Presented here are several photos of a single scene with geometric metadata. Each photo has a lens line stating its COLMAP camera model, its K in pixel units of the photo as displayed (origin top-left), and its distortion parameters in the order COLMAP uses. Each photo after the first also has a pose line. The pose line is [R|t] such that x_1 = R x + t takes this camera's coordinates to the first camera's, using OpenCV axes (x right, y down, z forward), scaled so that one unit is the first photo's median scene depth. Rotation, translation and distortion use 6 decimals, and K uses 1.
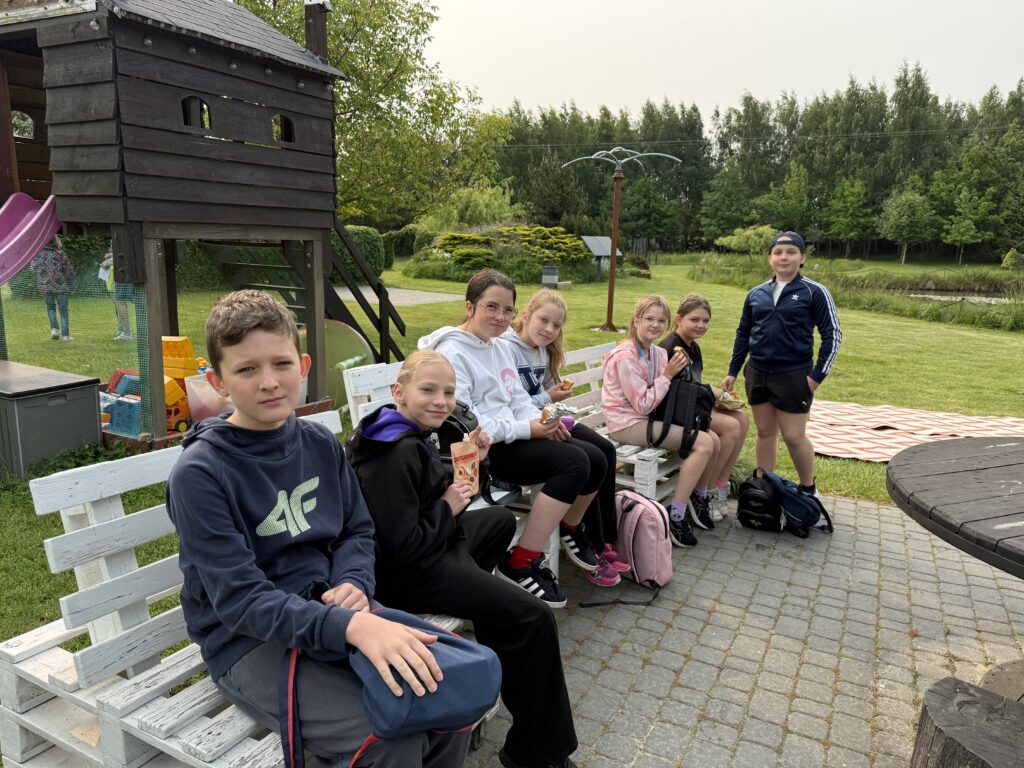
lens RADIAL K [[721.9, 0, 506.5], [0, 721.9, 385.5], [0, 0, 1]] dist [0.026740, -0.035137]
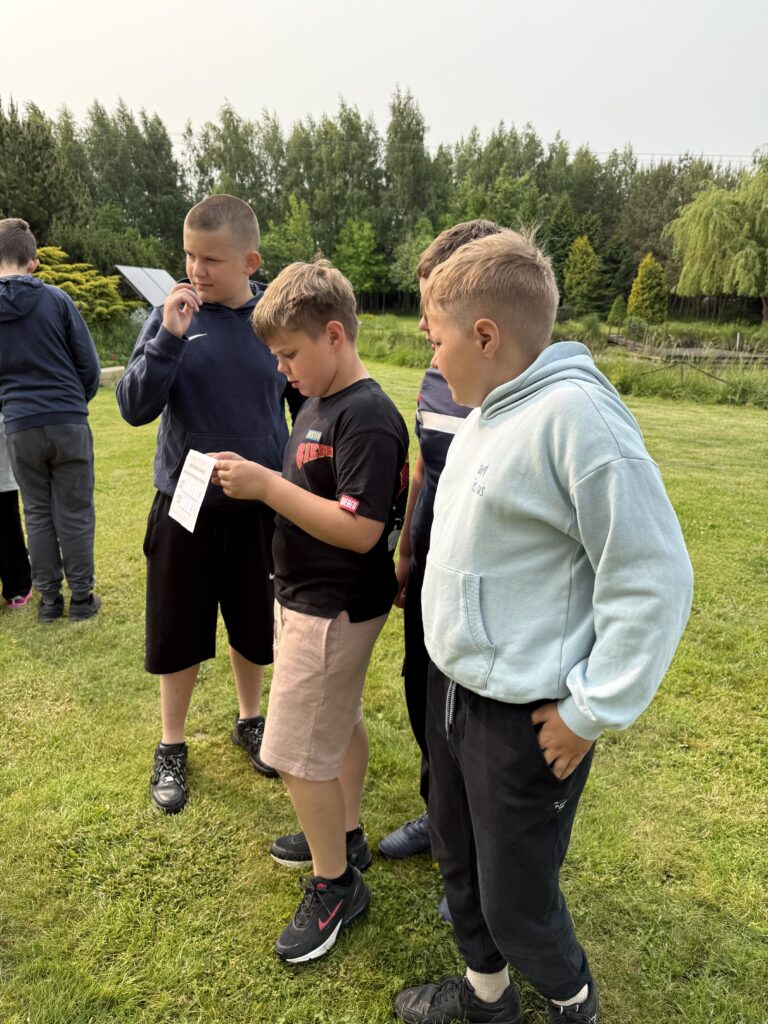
lens RADIAL K [[727.8, 0, 382.3], [0, 727.8, 509.2], [0, 0, 1]] dist [0.056949, -0.070368]
pose [[0.847522, -0.149806, 0.509180, -0.007251], [0.105798, 0.987772, 0.114513, -0.038698], [-0.520109, -0.043181, 0.853008, 0.221036]]
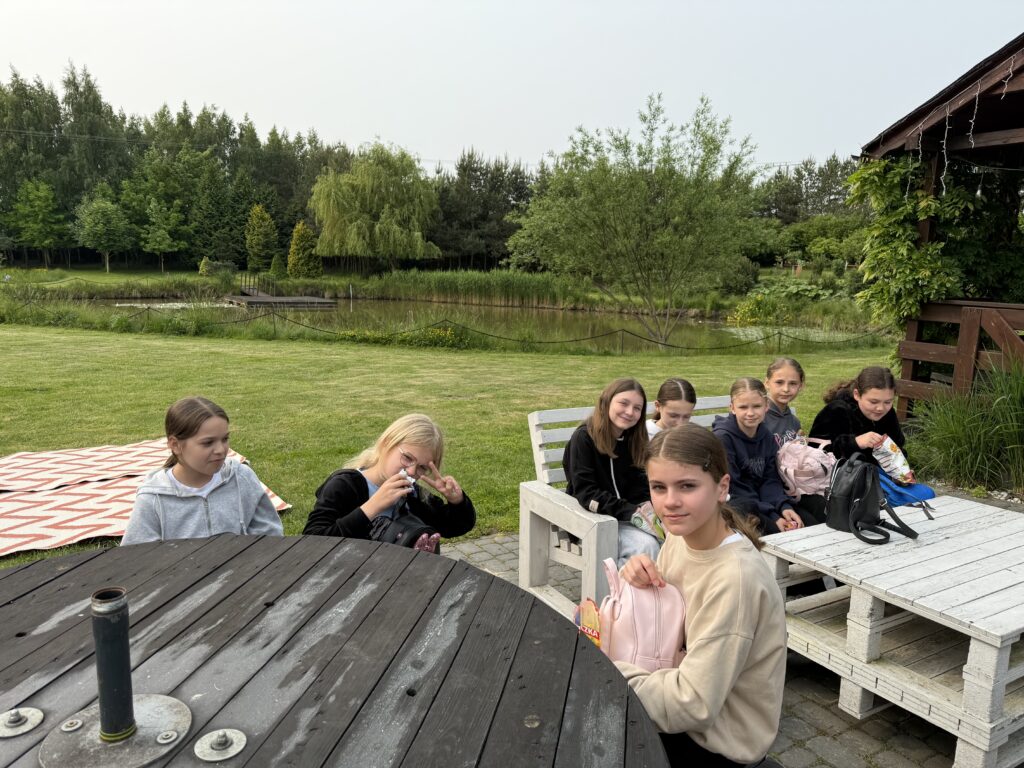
lens RADIAL K [[721.9, 0, 506.5], [0, 721.9, 385.5], [0, 0, 1]] dist [0.026740, -0.035137]
pose [[0.558628, -0.147522, 0.816194, 0.024560], [0.156992, 0.985073, 0.070597, -0.002416], [-0.814425, 0.088698, 0.573449, 0.013952]]
